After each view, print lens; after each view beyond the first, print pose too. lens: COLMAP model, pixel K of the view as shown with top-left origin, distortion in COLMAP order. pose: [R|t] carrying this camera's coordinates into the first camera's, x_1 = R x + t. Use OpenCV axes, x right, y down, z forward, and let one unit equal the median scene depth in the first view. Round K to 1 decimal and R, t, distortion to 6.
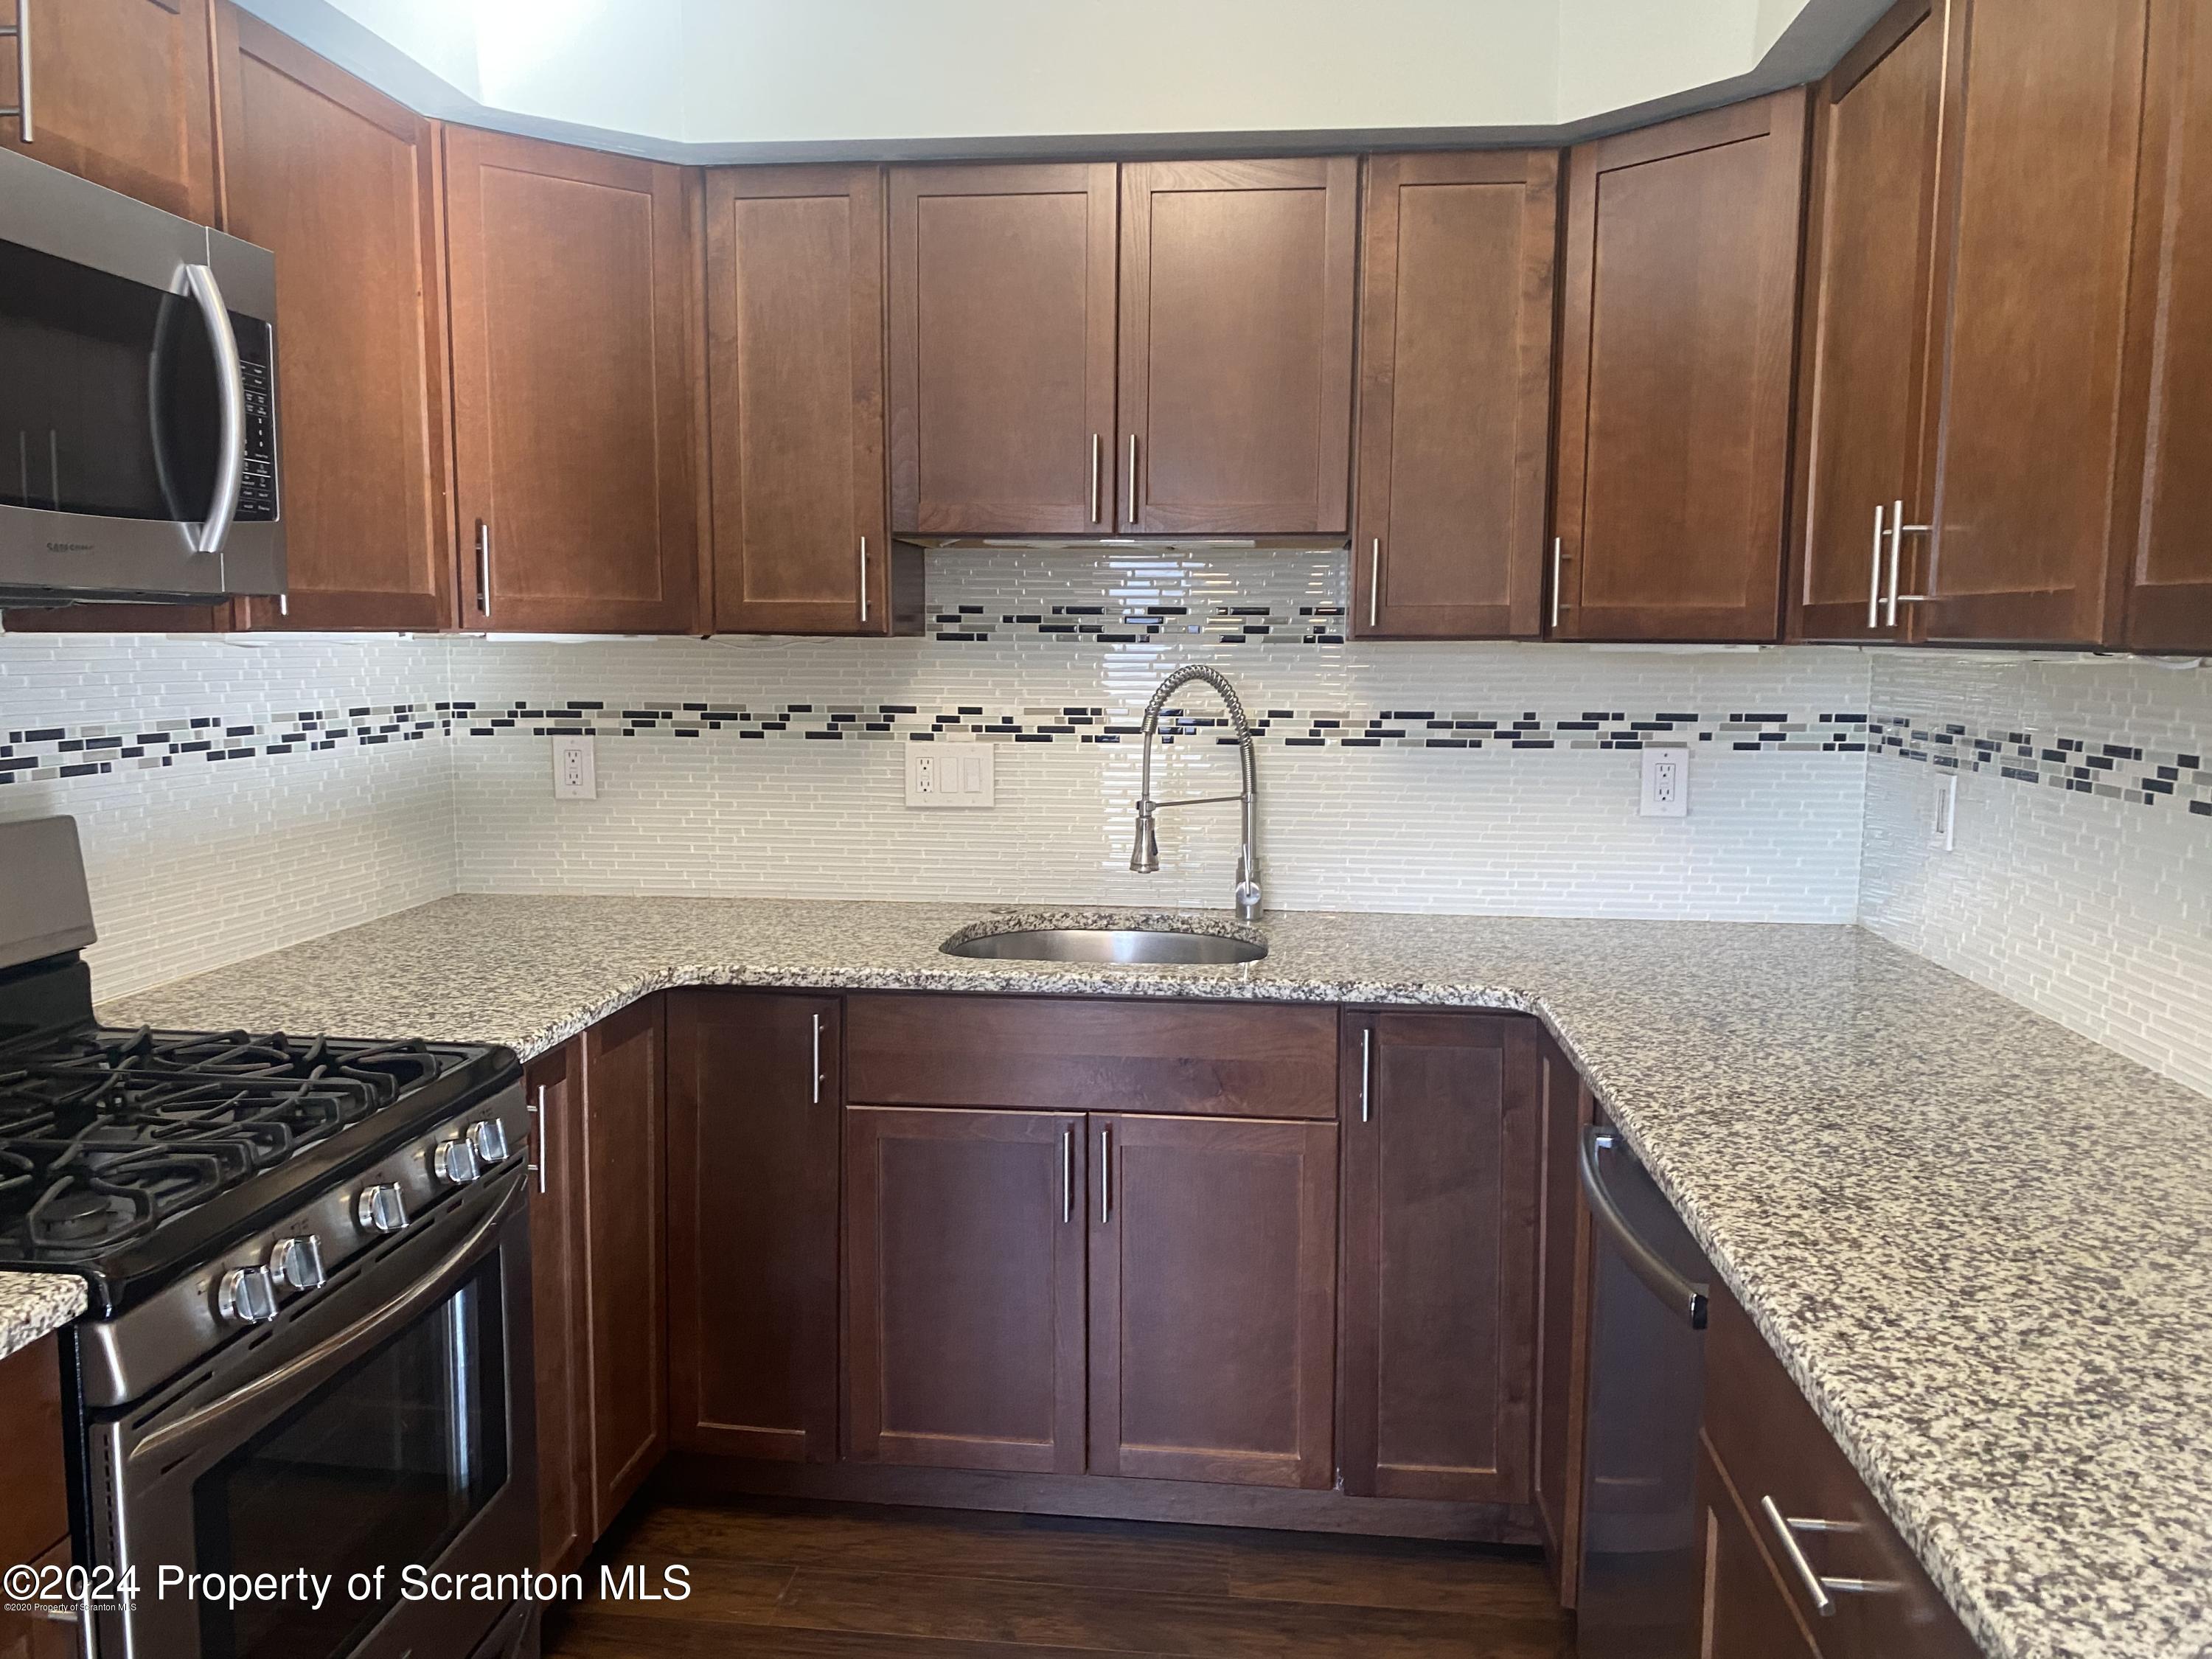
lens RADIAL K [[1701.4, 0, 1106.0], [0, 1701.4, 829.5], [0, 0, 1]] dist [0.096985, -0.107367]
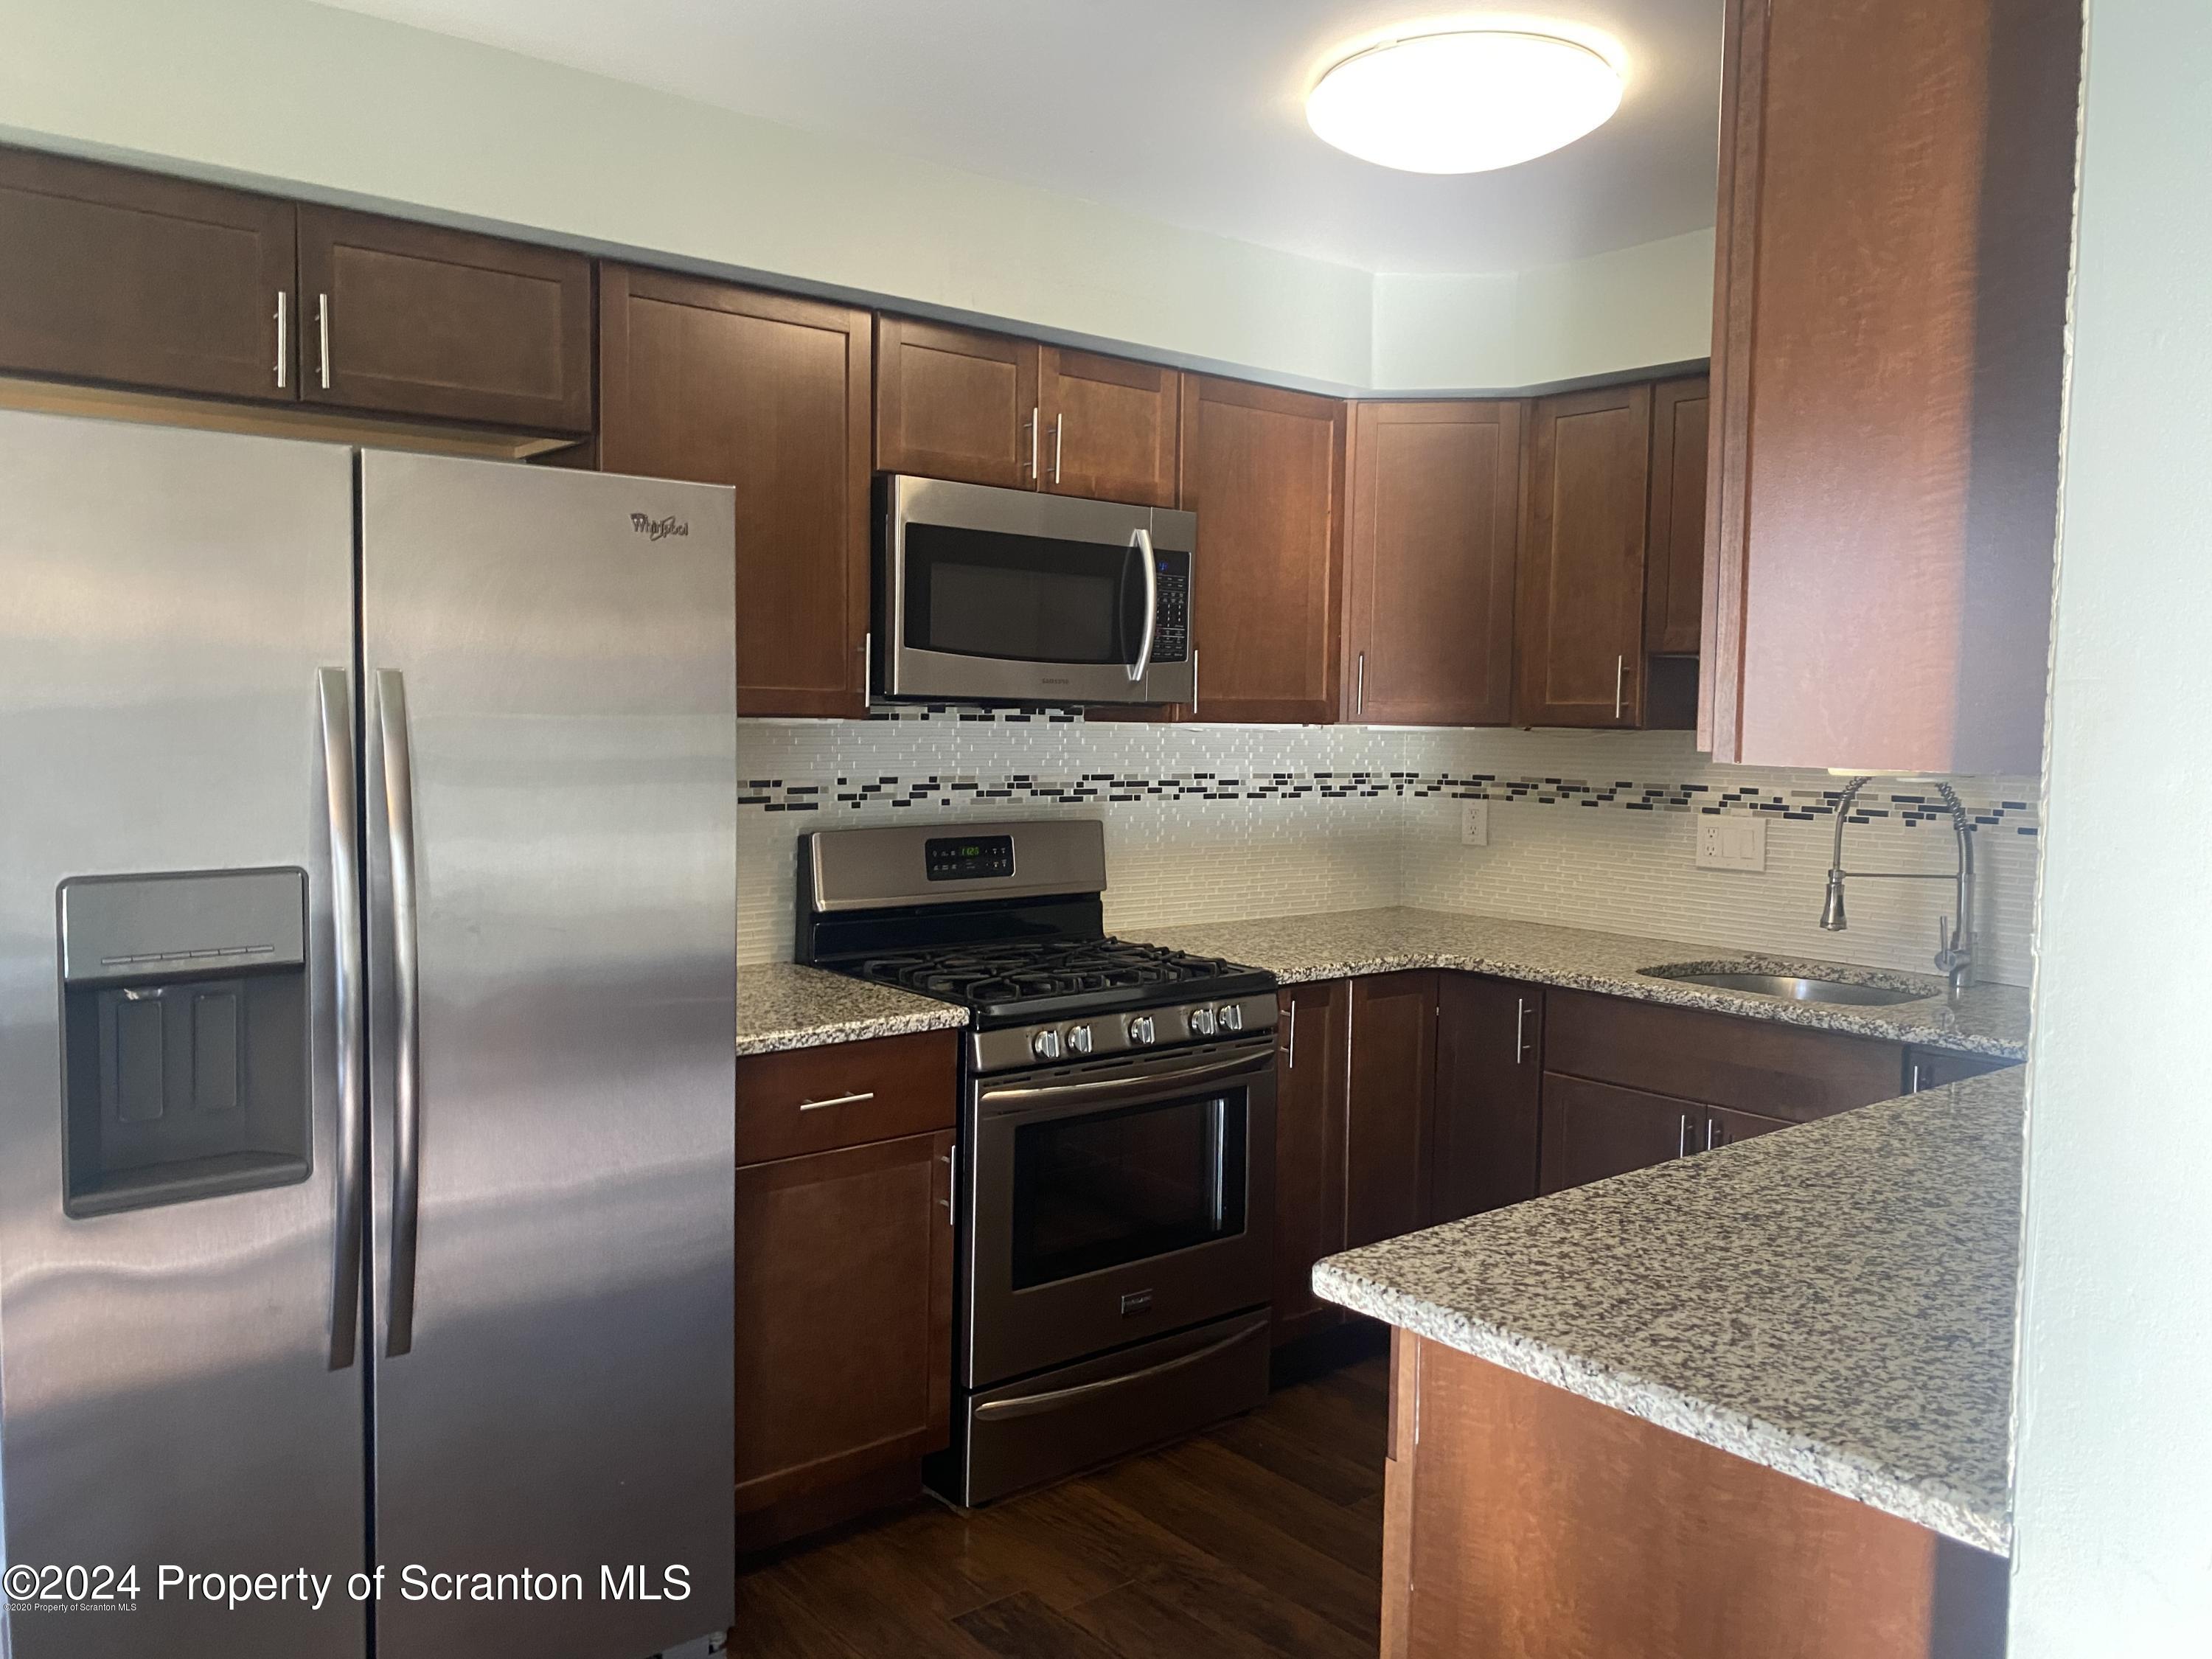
lens RADIAL K [[1701.4, 0, 1106.0], [0, 1701.4, 829.5], [0, 0, 1]] dist [0.096985, -0.107367]
pose [[0.717774, 0.056188, -0.694005, 0.541136], [-0.093366, 0.995504, -0.015966, 0.024344], [0.689988, 0.076256, 0.719793, -0.243402]]
